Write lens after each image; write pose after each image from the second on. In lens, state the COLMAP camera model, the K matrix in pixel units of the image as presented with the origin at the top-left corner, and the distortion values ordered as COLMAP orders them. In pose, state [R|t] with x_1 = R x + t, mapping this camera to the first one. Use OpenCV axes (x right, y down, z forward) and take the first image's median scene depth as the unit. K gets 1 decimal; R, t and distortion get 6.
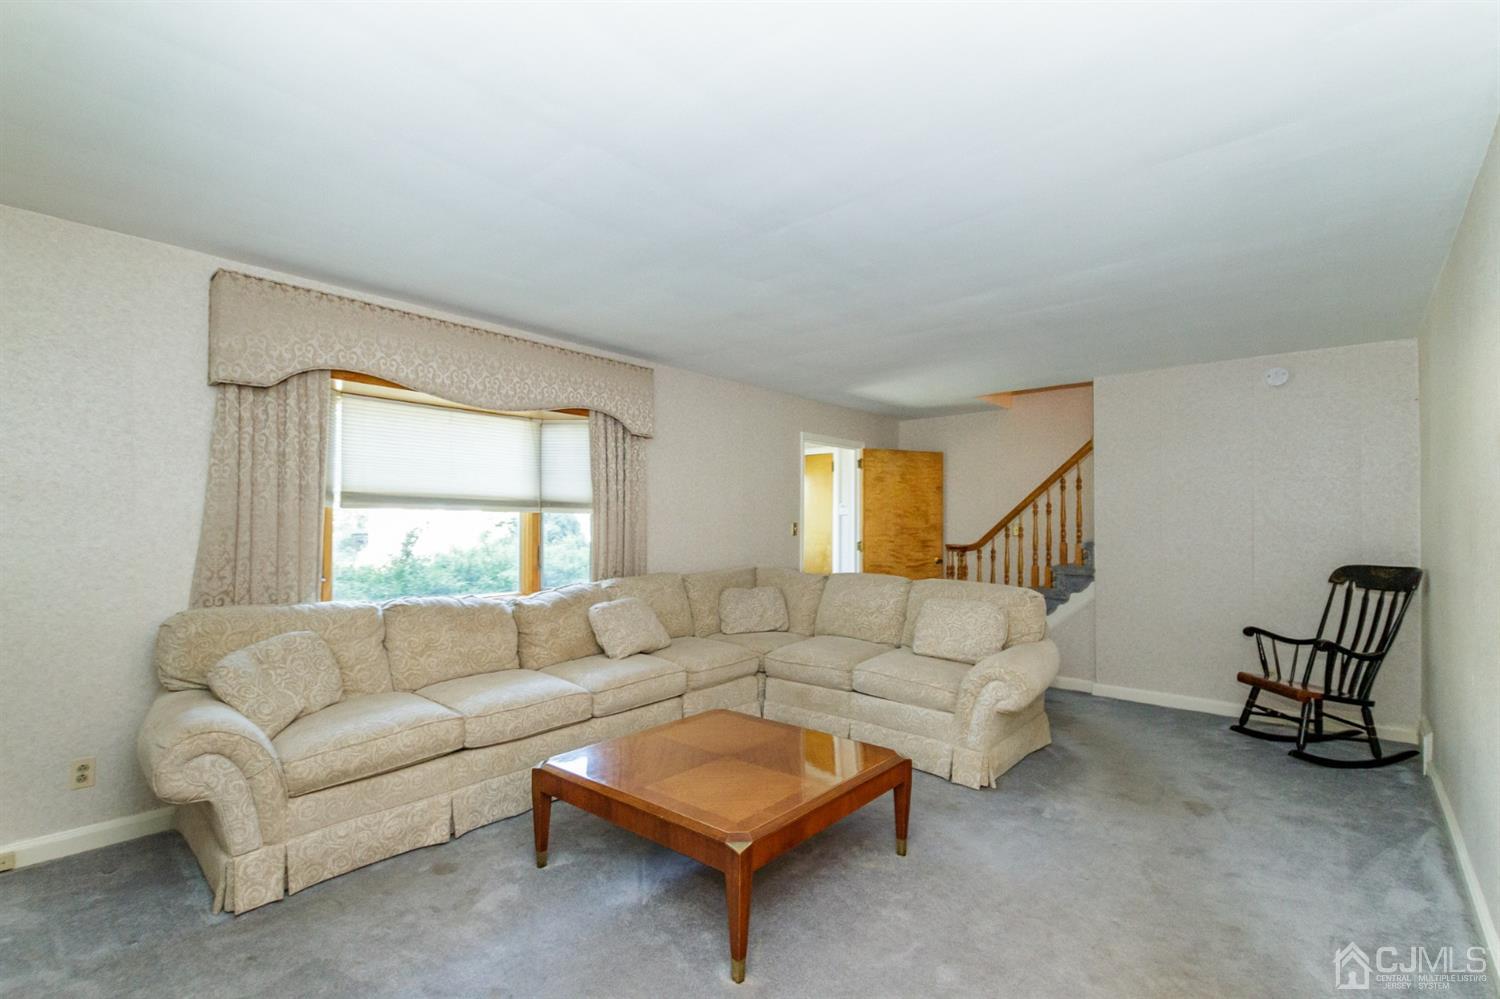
lens RADIAL K [[685.2, 0, 756.1], [0, 685.2, 503.5], [0, 0, 1]] dist [0.010464, -0.004659]
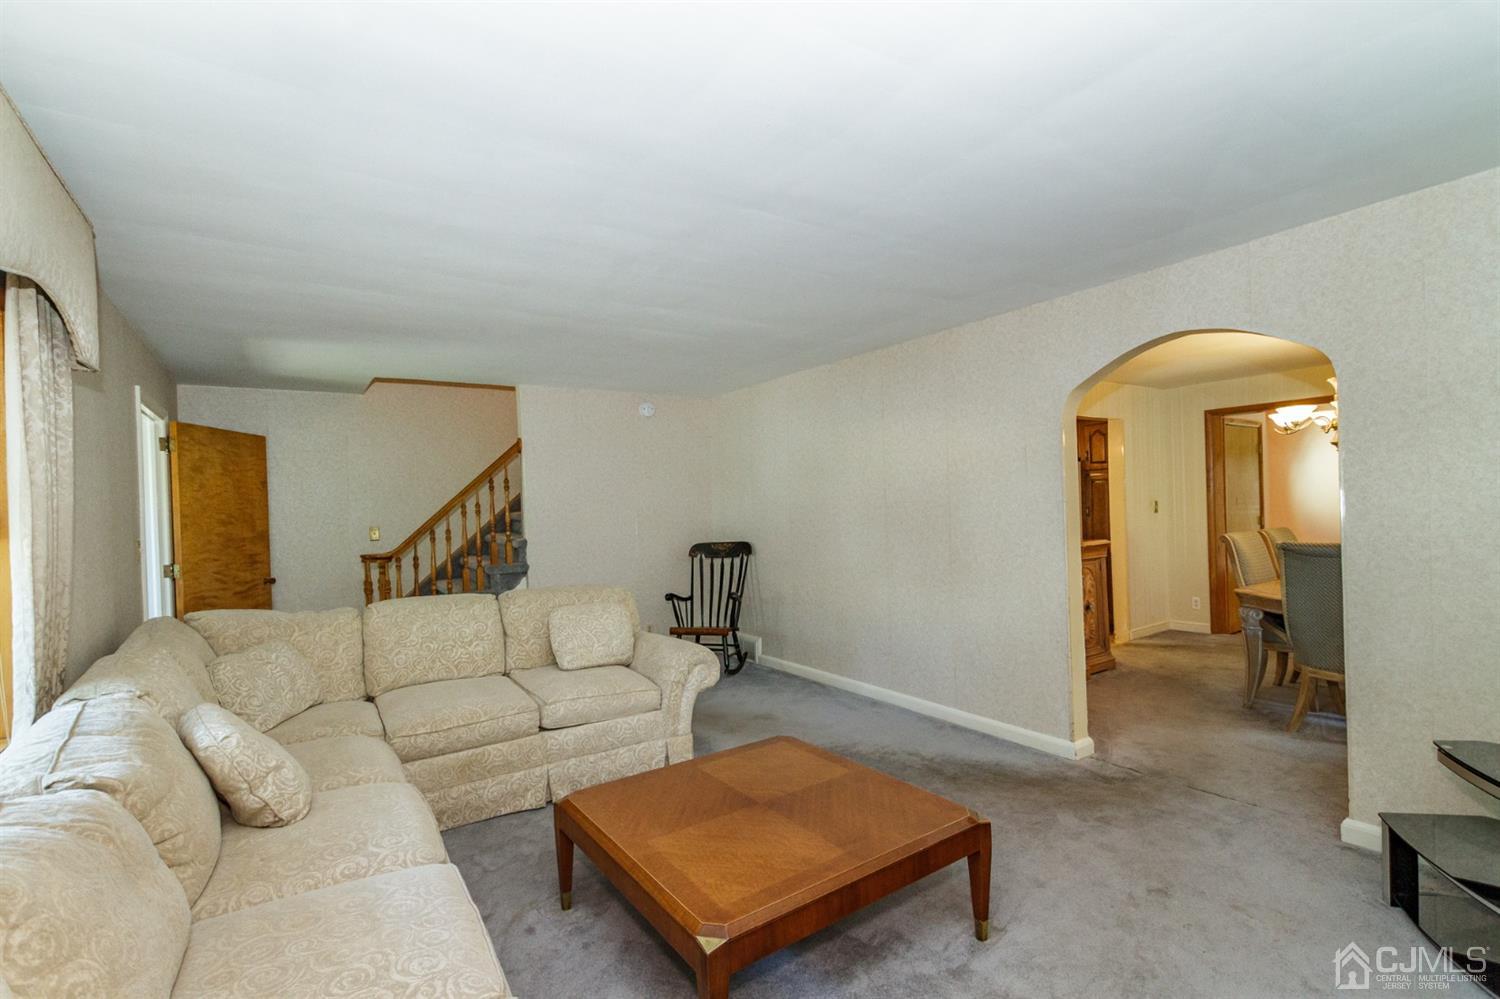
lens RADIAL K [[685.2, 0, 749.0], [0, 685.2, 503.9], [0, 0, 1]] dist [0.010464, -0.004659]
pose [[0.261089, -0.007789, 0.965283, -0.427024], [0.002904, 0.999969, 0.007283, -0.006261], [-0.965310, 0.000902, 0.261103, 0.384116]]
